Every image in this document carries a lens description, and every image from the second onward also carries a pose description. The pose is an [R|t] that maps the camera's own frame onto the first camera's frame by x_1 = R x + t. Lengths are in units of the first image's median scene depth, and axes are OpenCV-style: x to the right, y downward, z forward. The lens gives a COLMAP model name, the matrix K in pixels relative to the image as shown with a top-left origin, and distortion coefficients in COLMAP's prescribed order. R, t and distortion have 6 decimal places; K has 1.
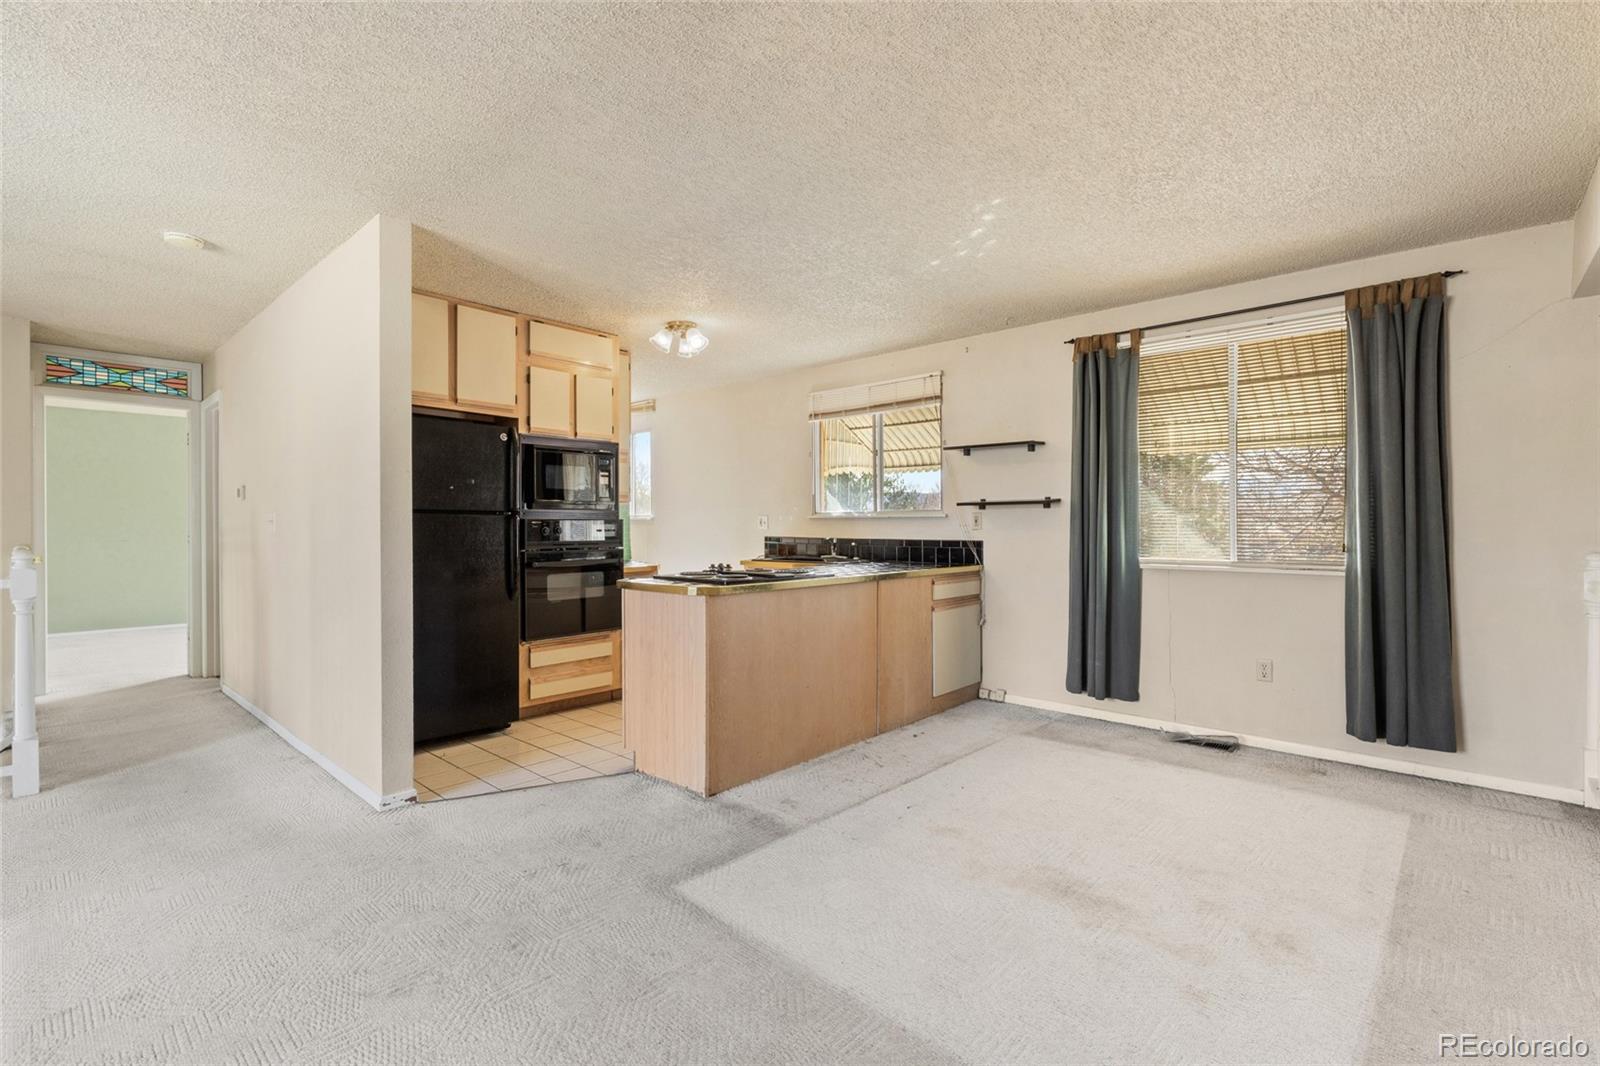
lens RADIAL K [[732.0, 0, 800.9], [0, 732.0, 528.8], [0, 0, 1]] dist [0.000864, 0.000856]
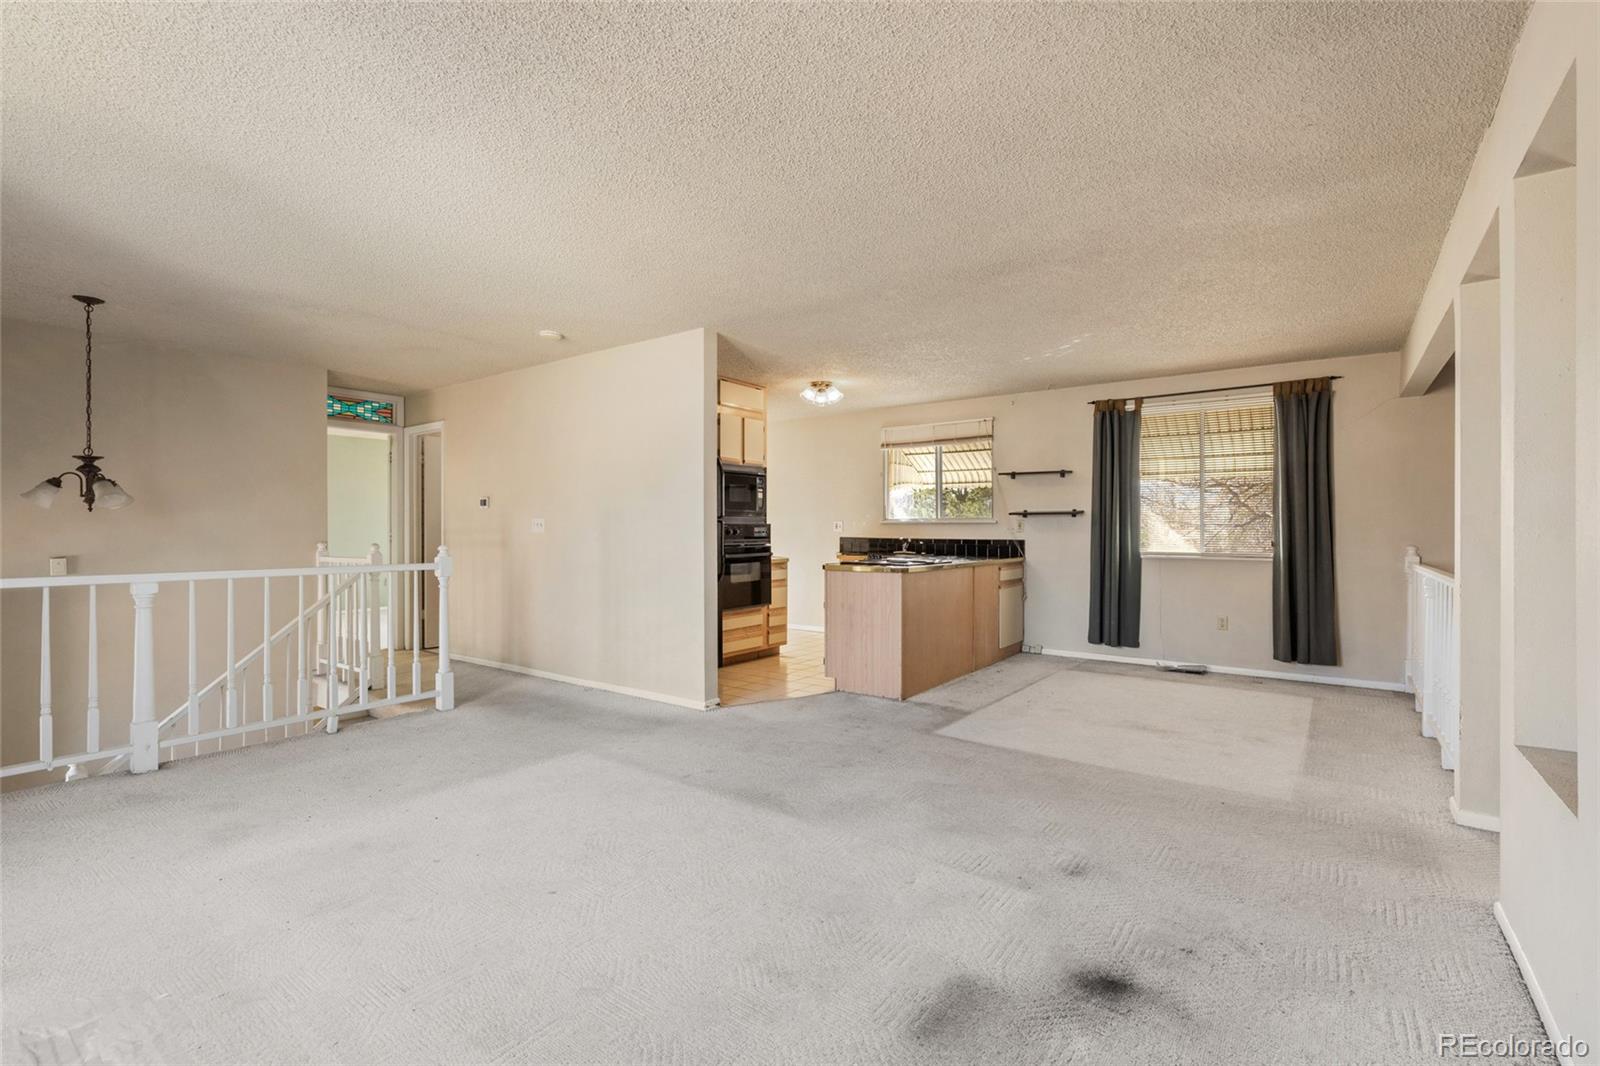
lens RADIAL K [[732.0, 0, 798.4], [0, 732.0, 532.0], [0, 0, 1]] dist [0.000864, 0.000856]
pose [[0.994608, 0.002339, 0.103679, -0.379096], [-0.002252, 0.999997, -0.000953, 0.004040], [-0.103681, 0.000714, 0.994610, -0.403917]]
